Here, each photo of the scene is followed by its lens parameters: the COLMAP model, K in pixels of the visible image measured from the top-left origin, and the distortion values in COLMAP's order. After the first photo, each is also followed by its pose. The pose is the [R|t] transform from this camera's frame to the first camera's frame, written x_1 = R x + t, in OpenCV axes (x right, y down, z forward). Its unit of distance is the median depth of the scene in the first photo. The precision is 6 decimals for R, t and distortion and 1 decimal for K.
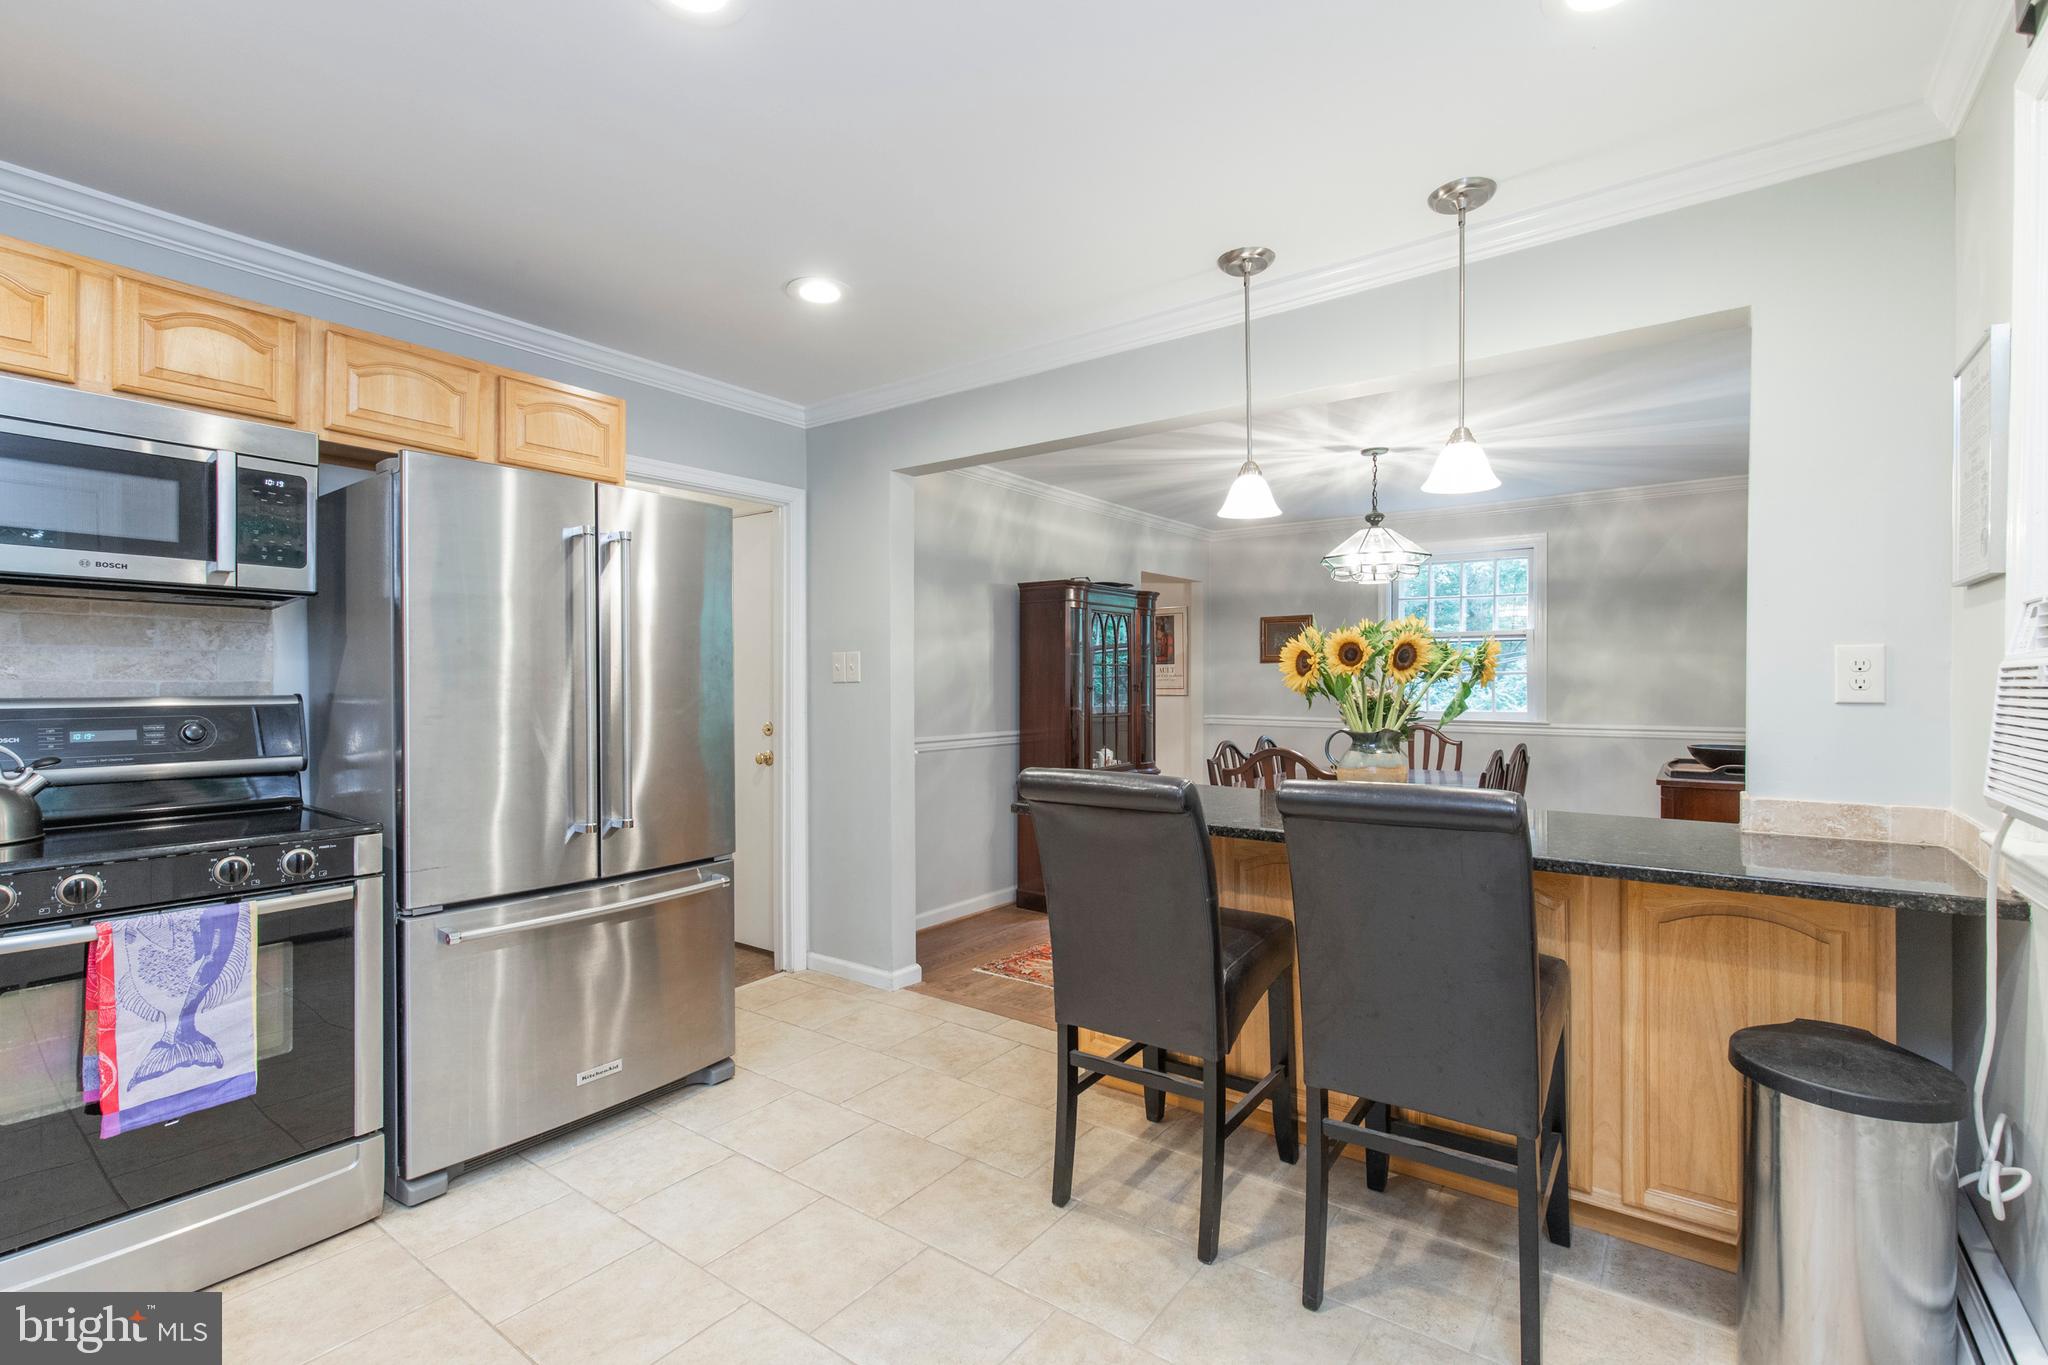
lens RADIAL K [[930.6, 0, 1054.9], [0, 930.6, 689.7], [0, 0, 1]] dist [0.008174, -0.000190]
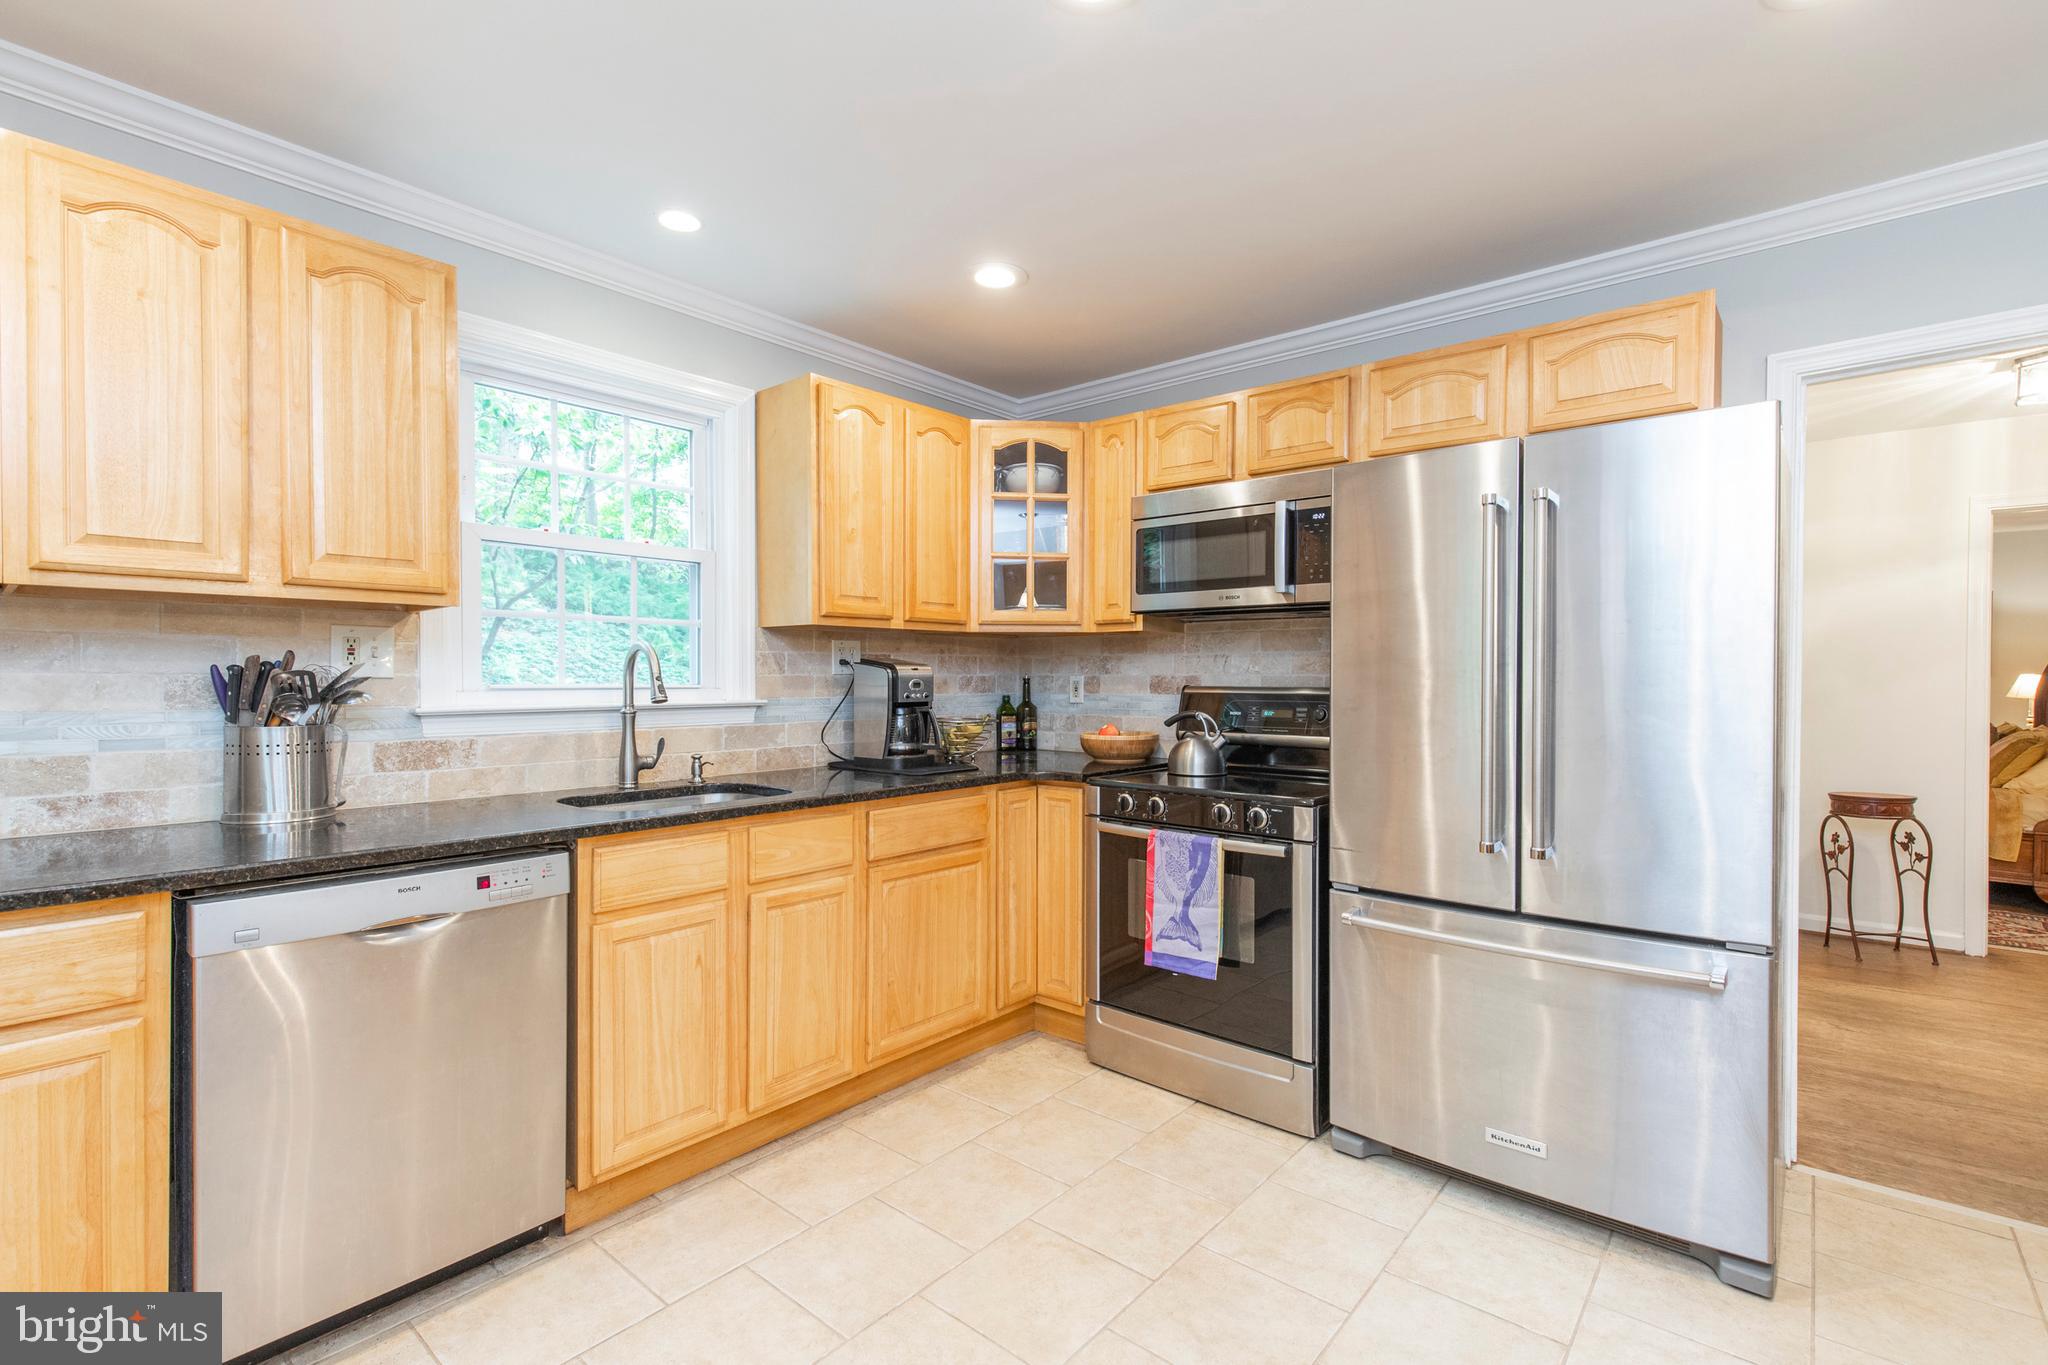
lens RADIAL K [[930.6, 0, 1015.1], [0, 930.6, 692.6], [0, 0, 1]] dist [0.008174, -0.000190]
pose [[-0.096390, 0.018538, -0.995171, 0.489695], [-0.008310, 0.999777, 0.019428, -0.008319], [0.995309, 0.010142, -0.096214, 0.805309]]
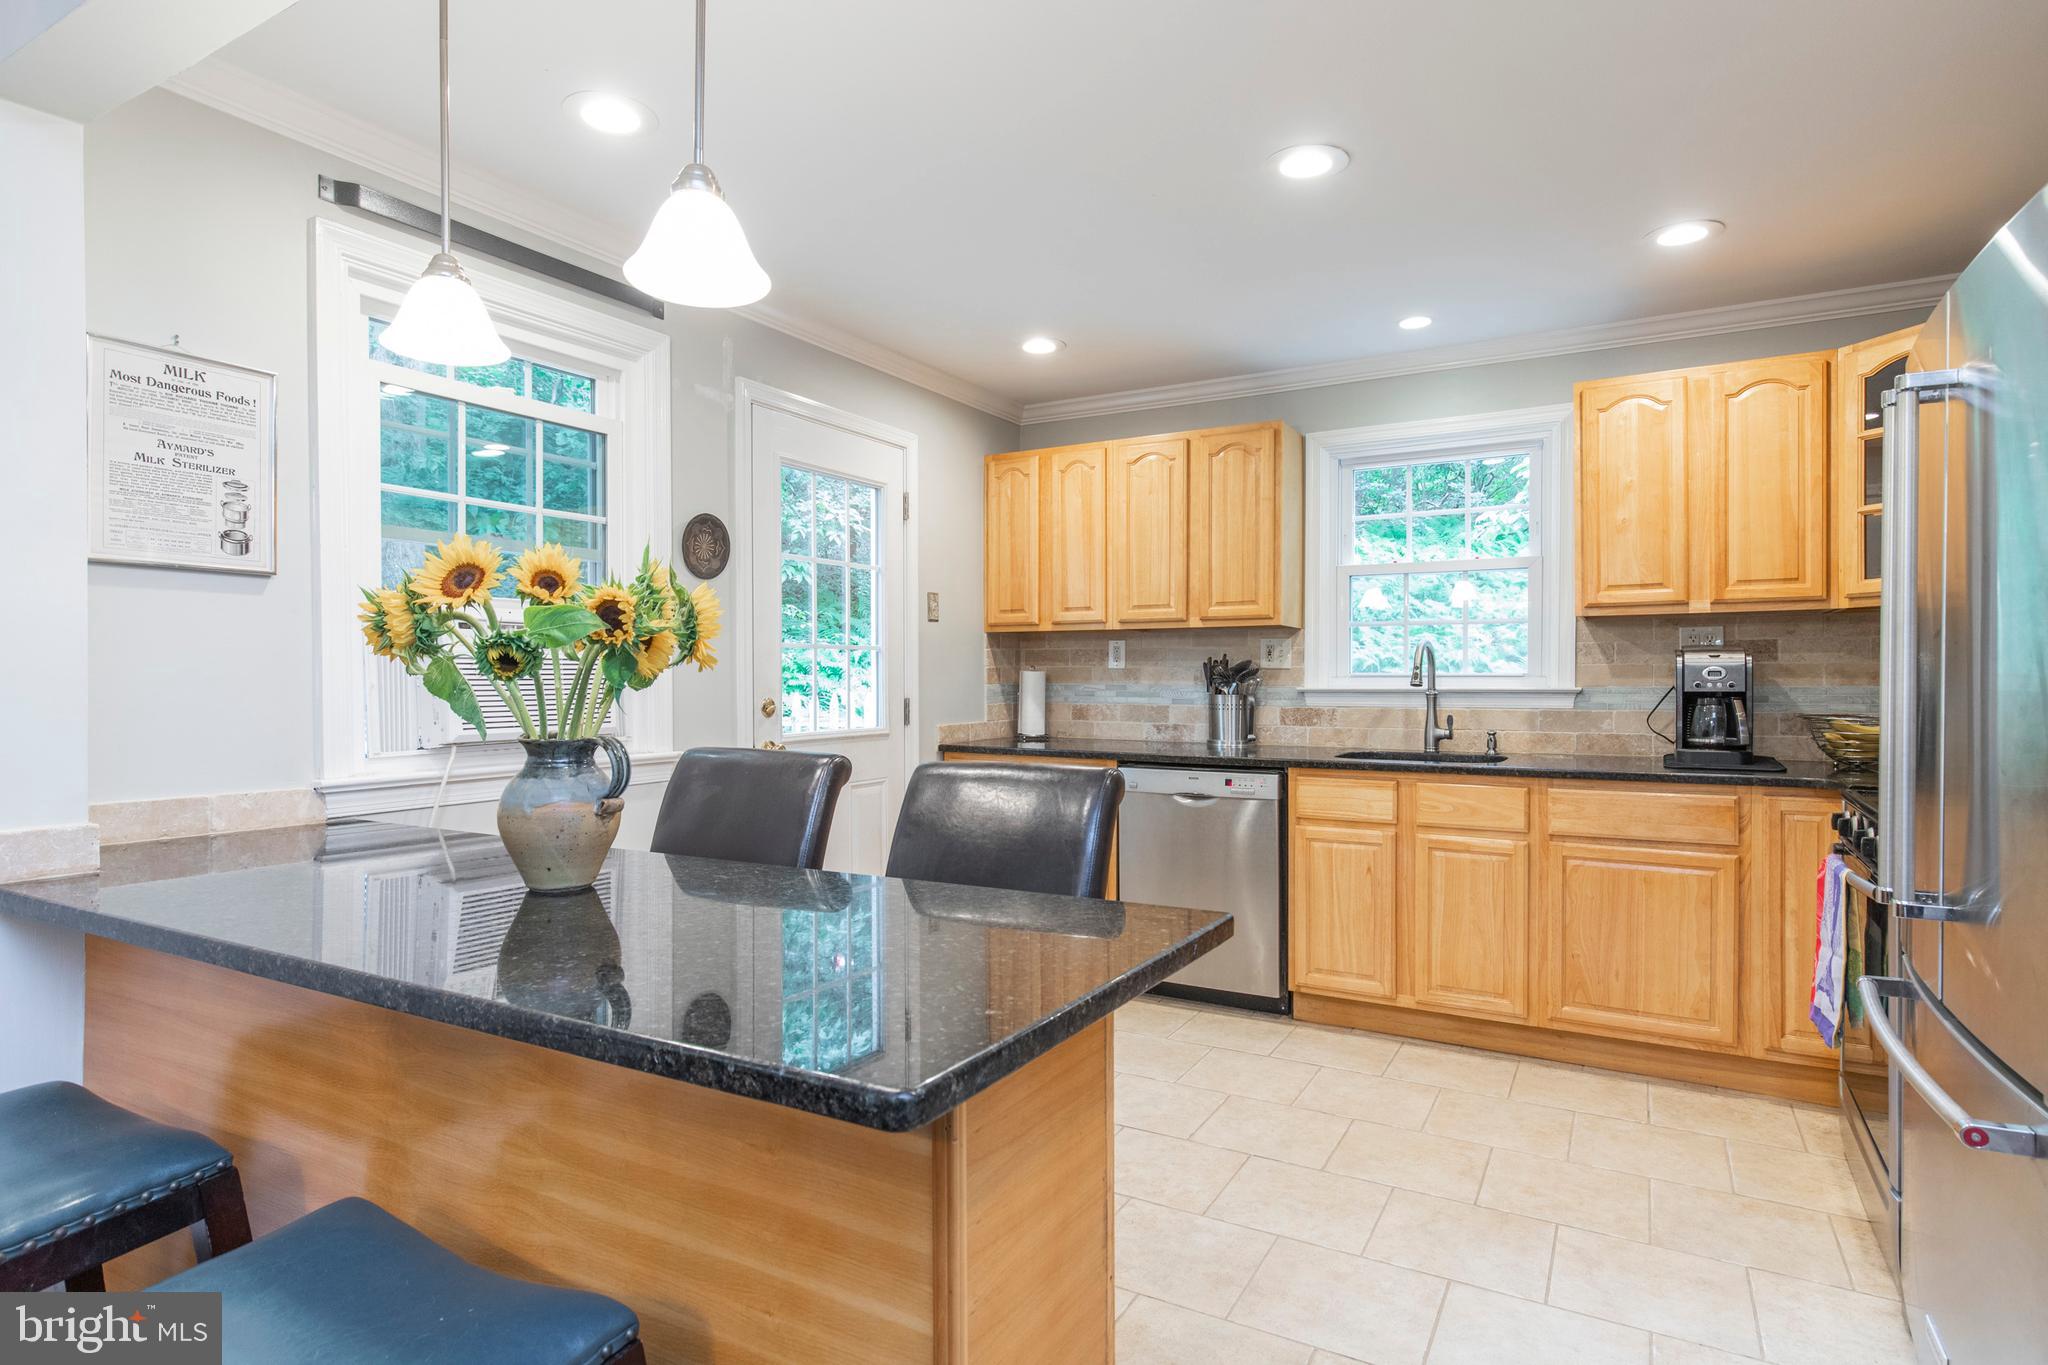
lens RADIAL K [[1101.9, 0, 990.6], [0, 1101.9, 675.3], [0, 0, 1]] dist [0.013844, 0.000891]
pose [[-0.998170, 0.007271, -0.060028, 0.167443], [0.006585, 0.999911, 0.011615, -0.013556], [0.060107, 0.011198, -0.998129, 2.089899]]
